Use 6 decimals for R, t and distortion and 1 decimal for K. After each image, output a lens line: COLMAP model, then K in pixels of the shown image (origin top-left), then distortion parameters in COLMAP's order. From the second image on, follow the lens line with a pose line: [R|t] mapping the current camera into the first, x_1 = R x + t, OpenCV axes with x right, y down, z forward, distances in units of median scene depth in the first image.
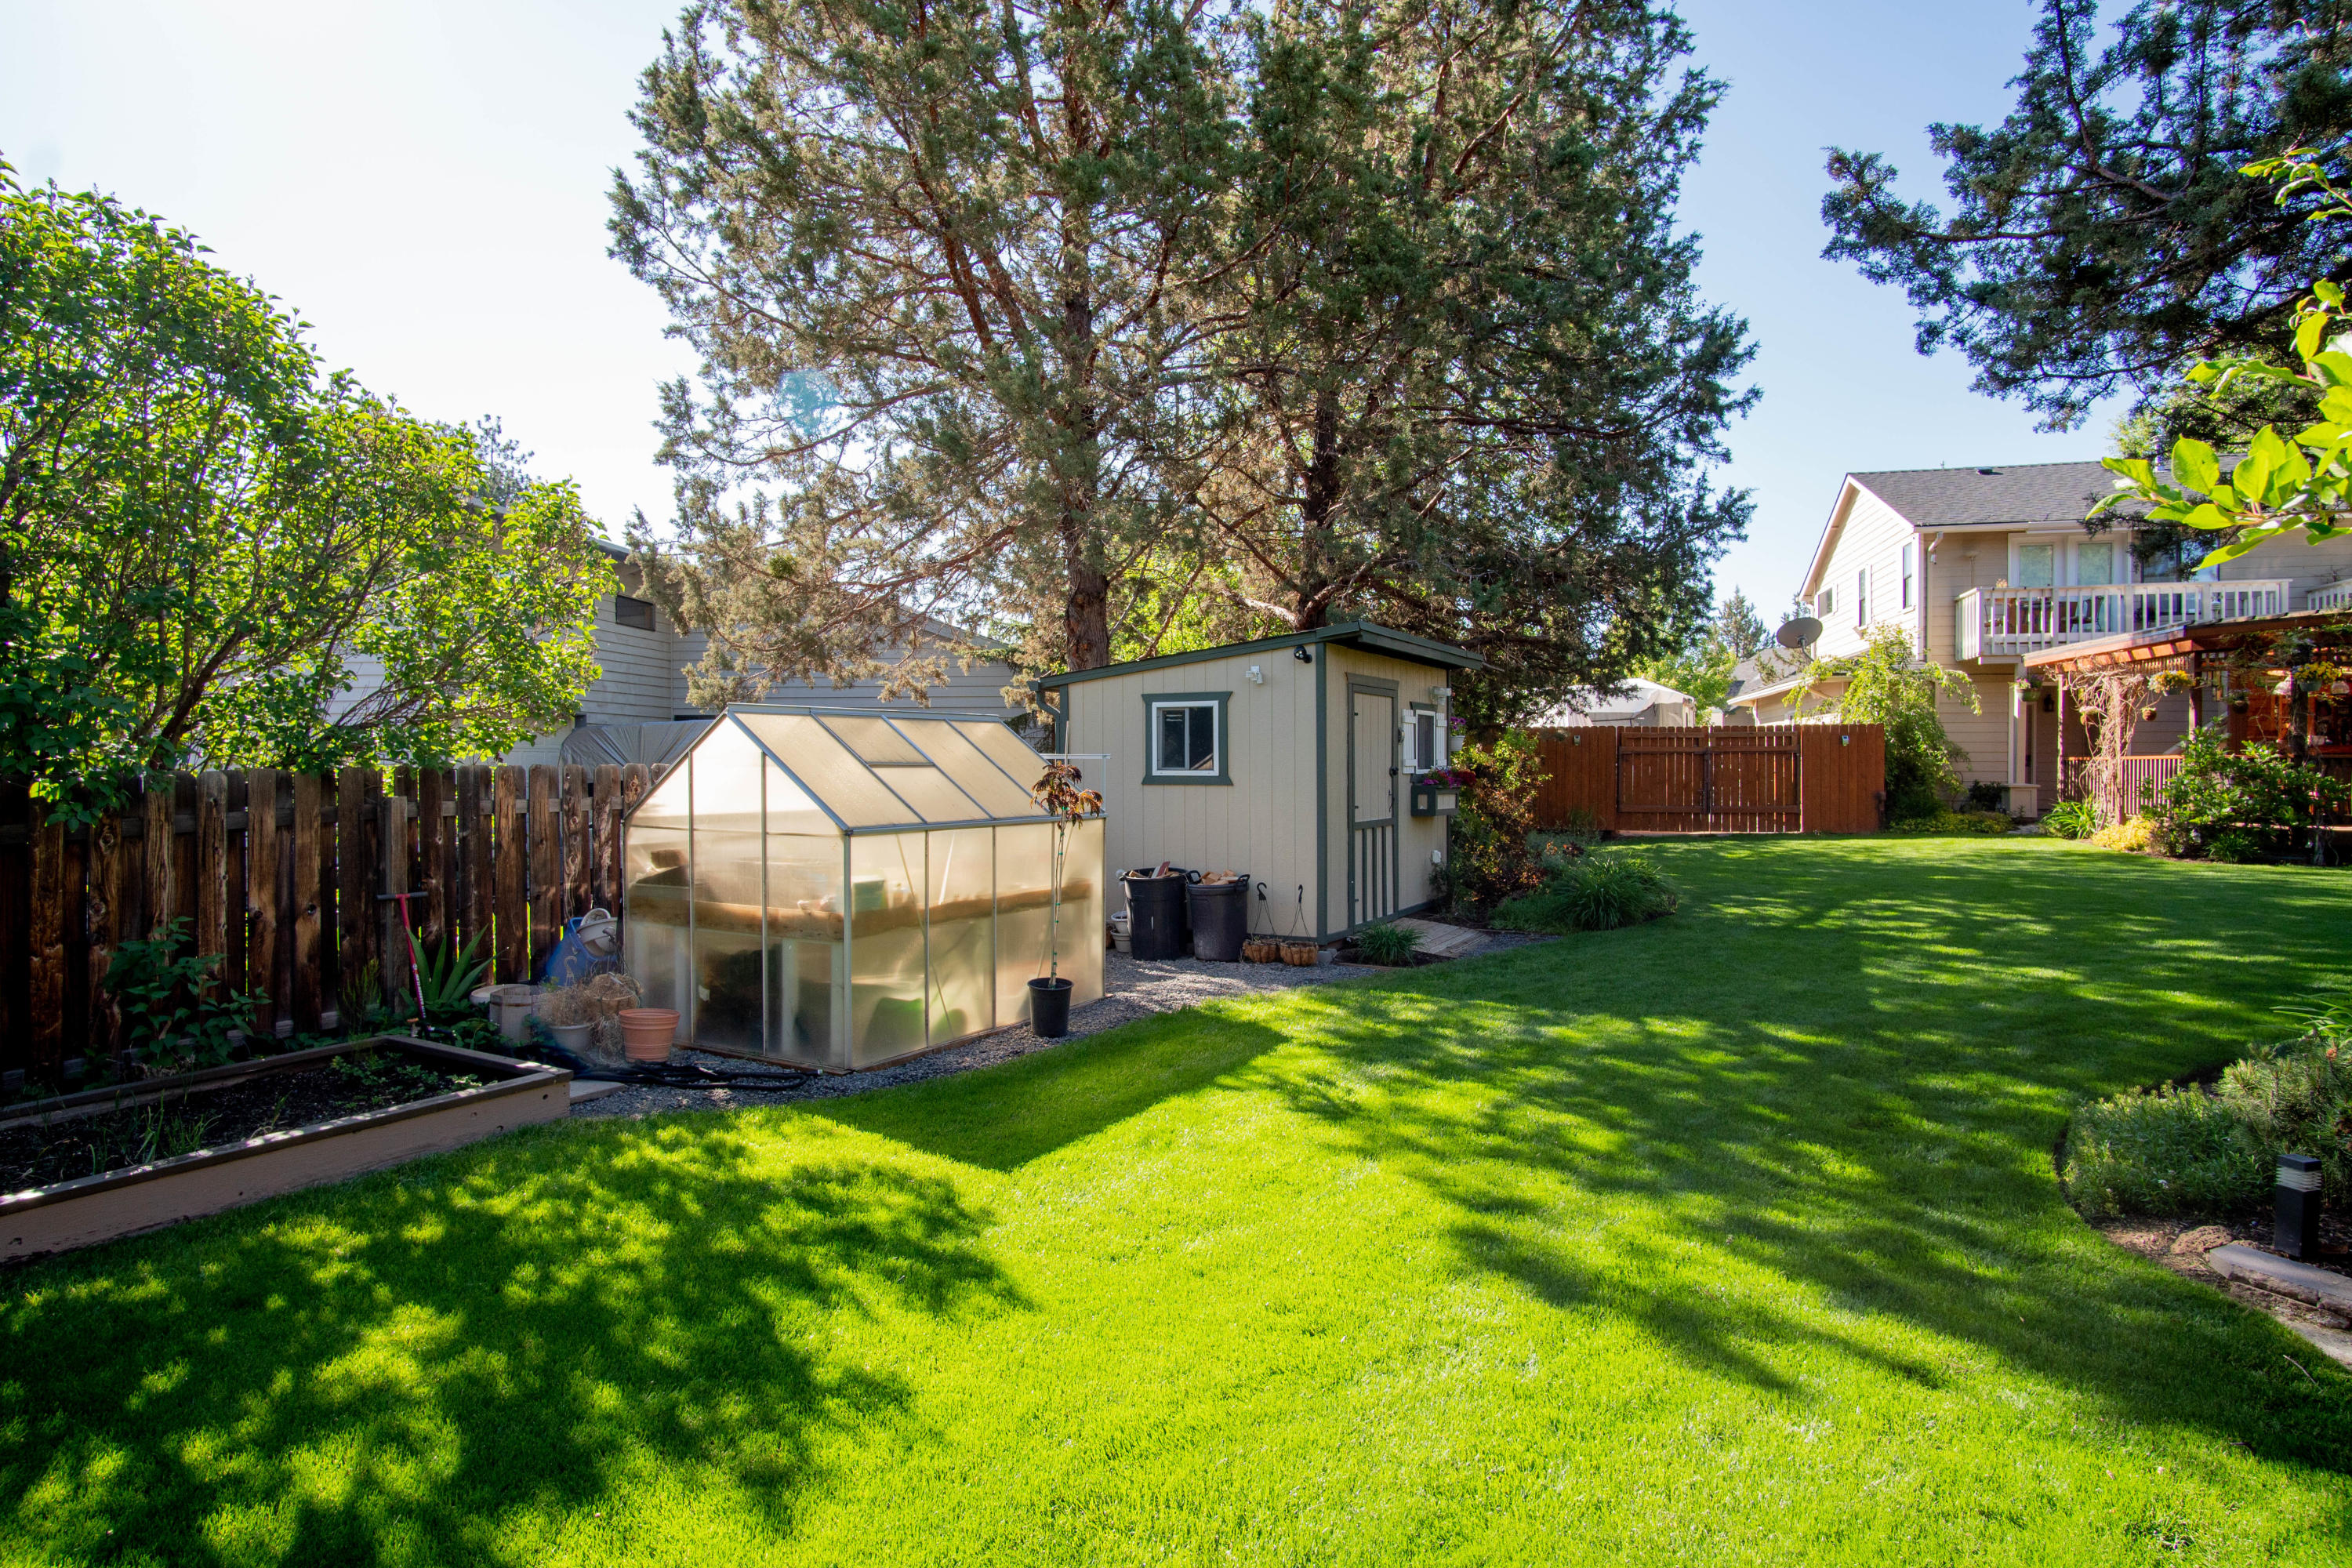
lens RADIAL K [[1265.4, 0, 1177.6], [0, 1265.4, 782.0], [0, 0, 1]] dist [-0.014414, 0.001389]
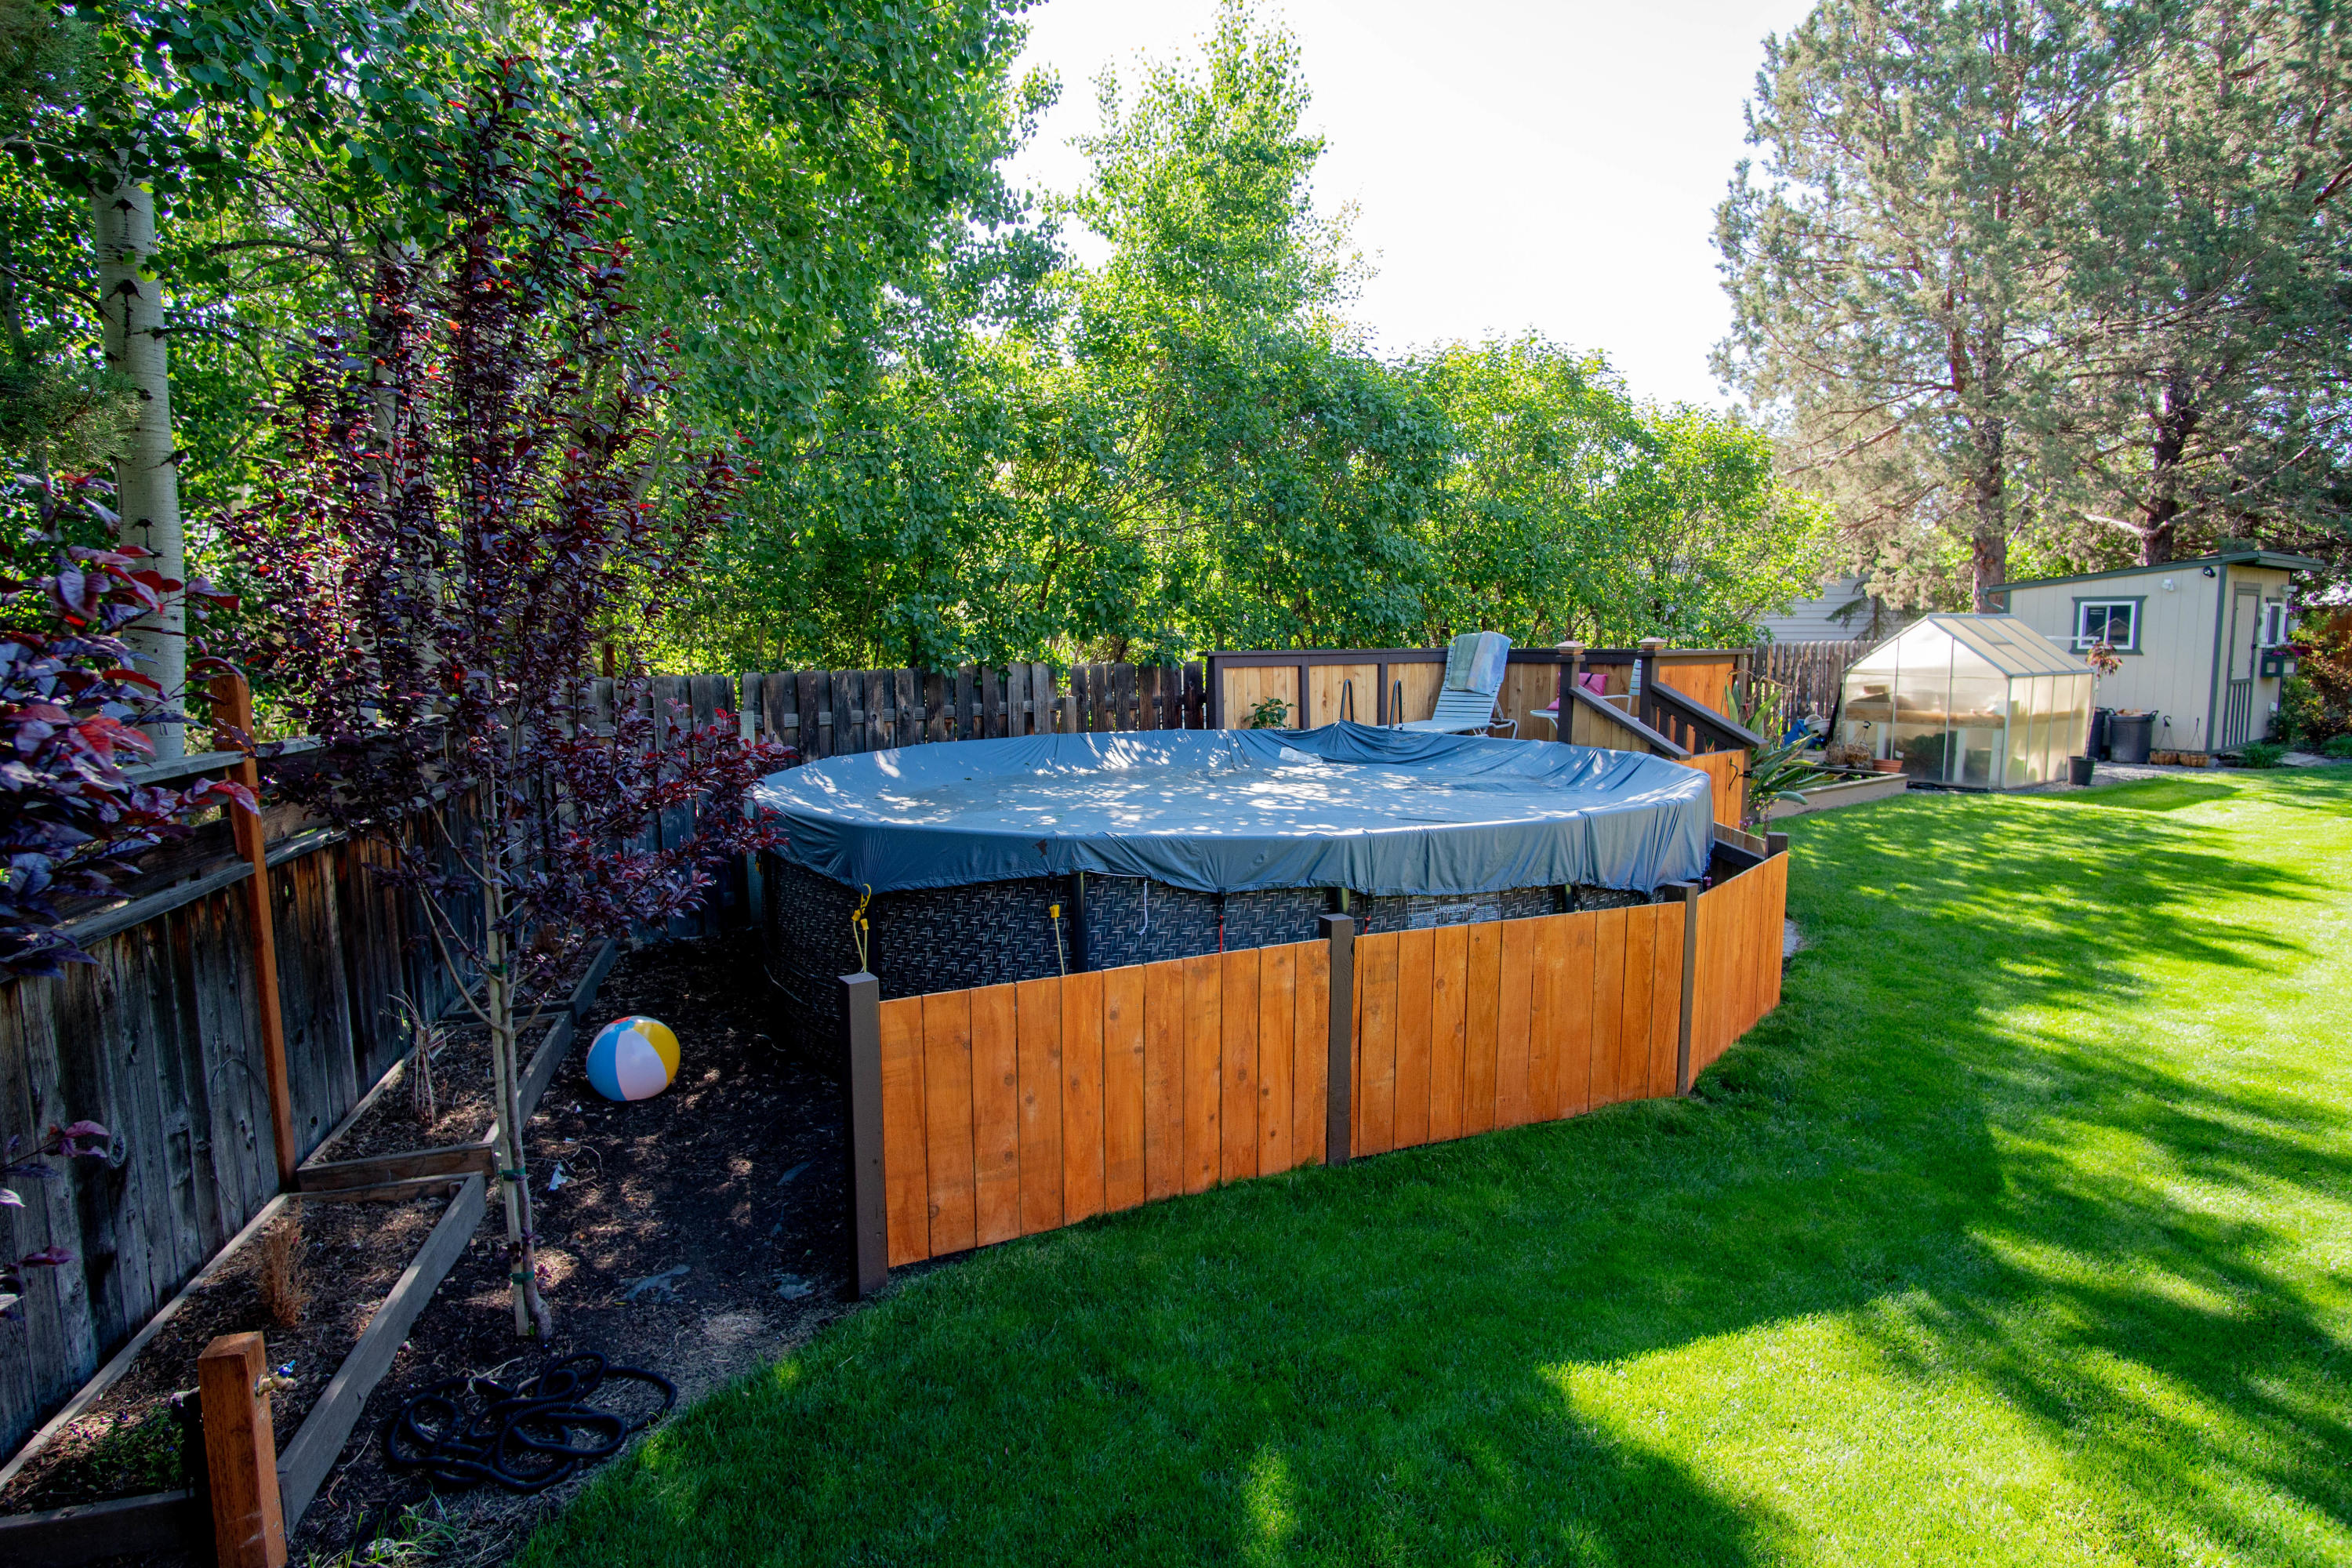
lens RADIAL K [[1265.4, 0, 1175.1], [0, 1265.4, 780.0], [0, 0, 1]] dist [-0.014414, 0.001389]
pose [[0.918780, 0.044025, -0.392308, -0.445977], [-0.003418, 0.994612, 0.103611, -0.000768], [0.394755, -0.093855, 0.913980, -0.927775]]
